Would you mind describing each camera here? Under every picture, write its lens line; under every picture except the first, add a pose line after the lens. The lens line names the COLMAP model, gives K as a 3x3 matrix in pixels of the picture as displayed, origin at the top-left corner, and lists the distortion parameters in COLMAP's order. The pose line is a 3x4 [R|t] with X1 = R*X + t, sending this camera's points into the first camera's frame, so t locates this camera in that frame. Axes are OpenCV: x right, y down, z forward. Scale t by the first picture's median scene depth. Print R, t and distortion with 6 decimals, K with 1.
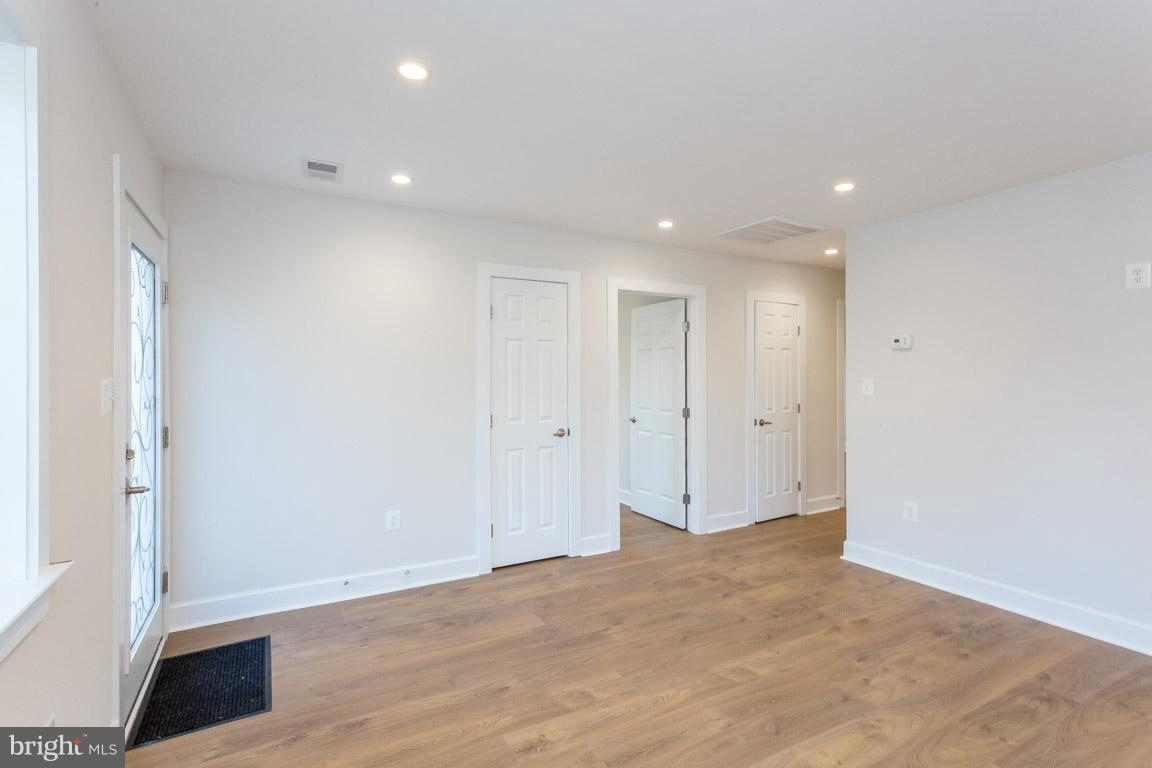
lens RADIAL K [[561.6, 0, 581.1], [0, 561.6, 376.2], [0, 0, 1]] dist [0.010444, 0.000490]
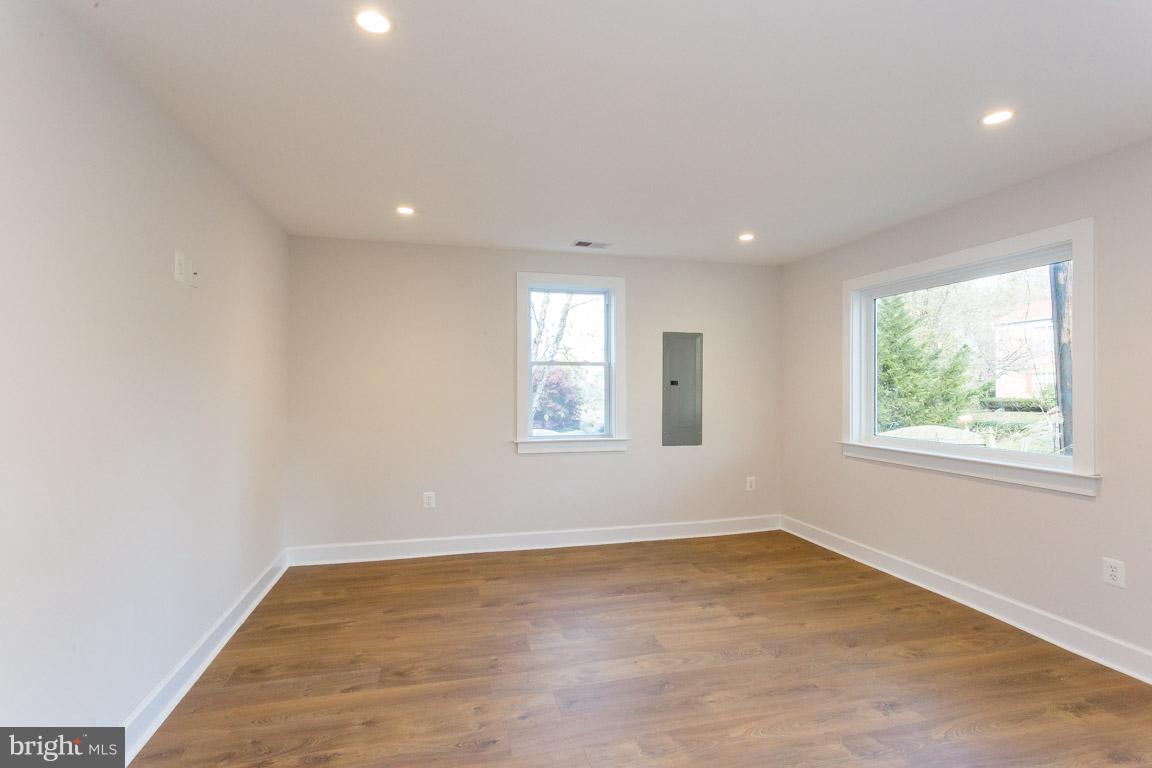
lens RADIAL K [[541.4, 0, 581.9], [0, 541.4, 383.7], [0, 0, 1]] dist [0.006745, 0.001293]
pose [[-0.966374, 0.002998, 0.257124, 0.158622], [0.001746, 0.999985, -0.005095, 0.005491], [-0.257135, -0.004474, -0.966365, 1.531550]]
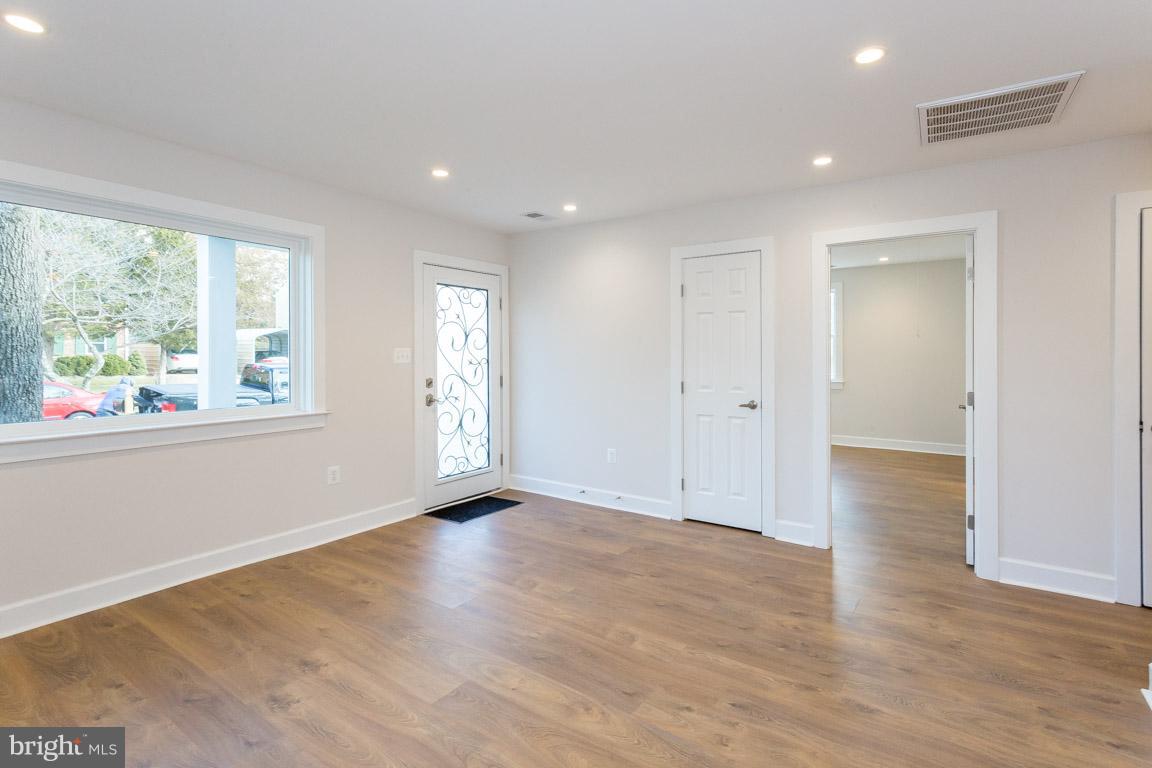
lens RADIAL K [[557.1, 0, 572.5], [0, 557.1, 356.8], [0, 0, 1]] dist [0.002859, 0.000642]
pose [[0.420237, 0.005018, -0.907400, 0.983329], [-0.002553, 0.999987, 0.004348, 0.018775], [0.907411, 0.000490, 0.420245, 0.425676]]
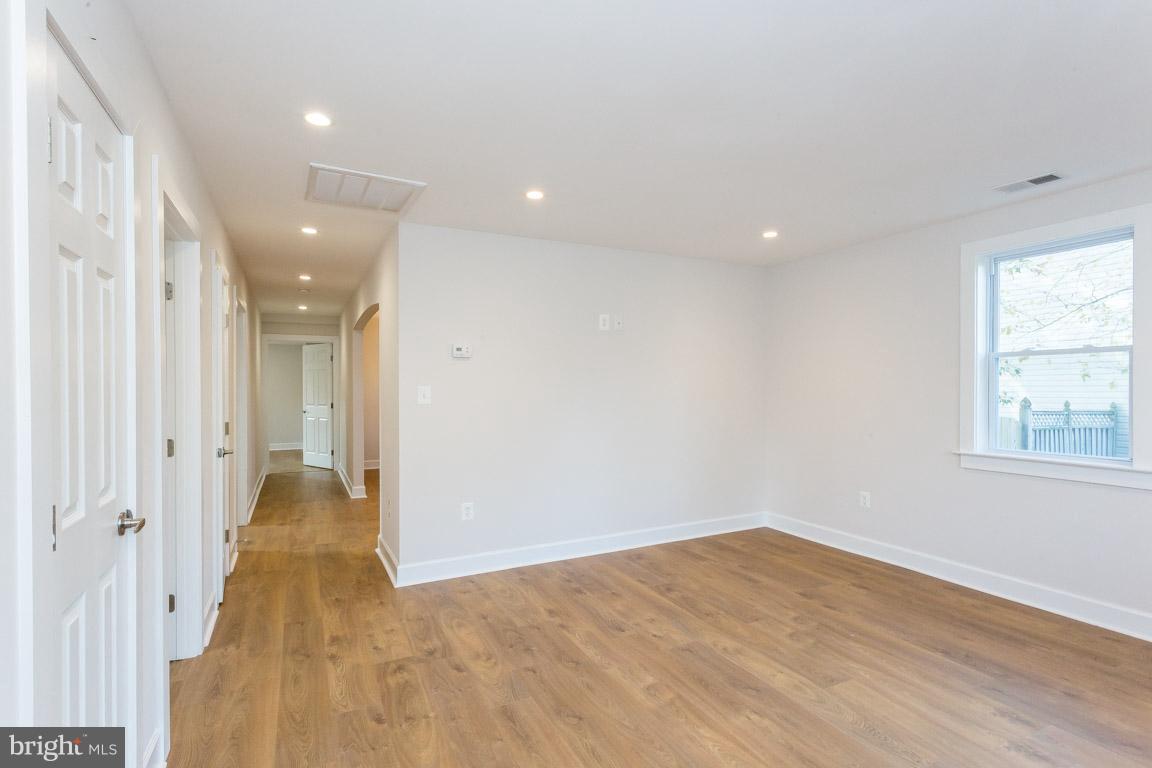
lens RADIAL K [[550.0, 0, 587.1], [0, 550.0, 393.1], [0, 0, 1]] dist [0.002370, 0.000371]
pose [[0.028816, -0.004832, 0.999573, -0.553506], [0.002395, 0.999986, 0.004765, 0.016473], [-0.999582, 0.002257, 0.028827, 0.932840]]
